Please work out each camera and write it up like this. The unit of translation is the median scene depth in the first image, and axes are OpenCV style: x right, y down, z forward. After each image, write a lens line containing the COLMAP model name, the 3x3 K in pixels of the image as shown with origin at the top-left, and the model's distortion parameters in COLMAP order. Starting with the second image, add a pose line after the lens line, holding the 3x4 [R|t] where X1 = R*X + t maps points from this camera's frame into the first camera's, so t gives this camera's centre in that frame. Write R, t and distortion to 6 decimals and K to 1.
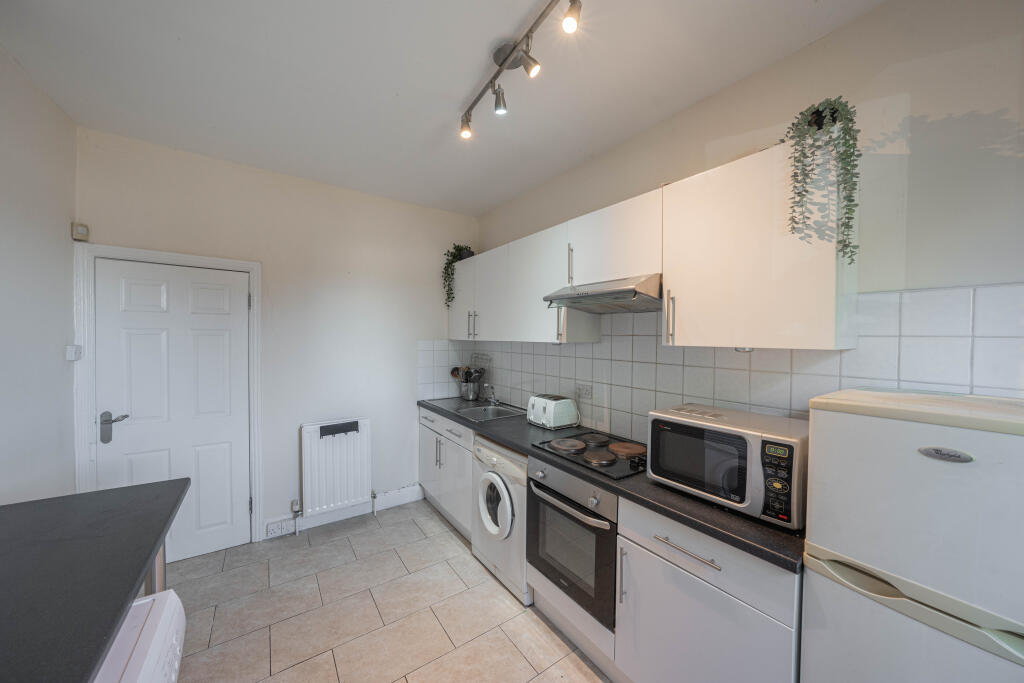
lens RADIAL K [[350.1, 0, 511.3], [0, 350.1, 341.1], [0, 0, 1]] dist [-0.011073, 0.000894]
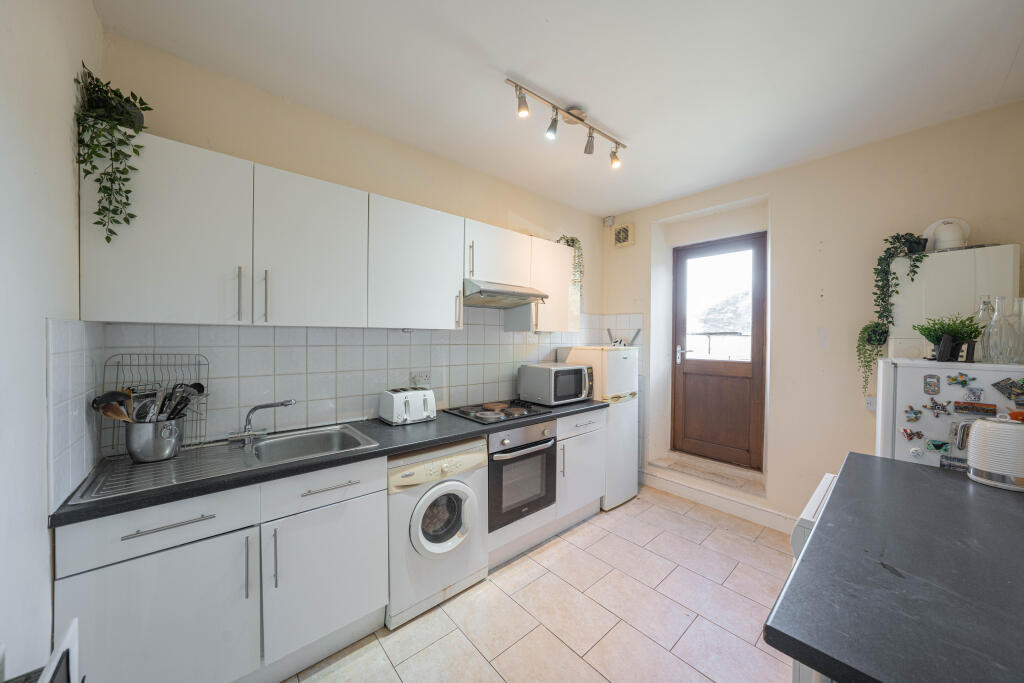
lens RADIAL K [[350.1, 0, 512.1], [0, 350.1, 341.1], [0, 0, 1]] dist [-0.011073, 0.000894]
pose [[-0.097365, -0.022384, 0.994997, -1.029962], [0.001000, 0.999744, 0.022588, 0.018104], [-0.995248, 0.003194, -0.097317, 1.048318]]
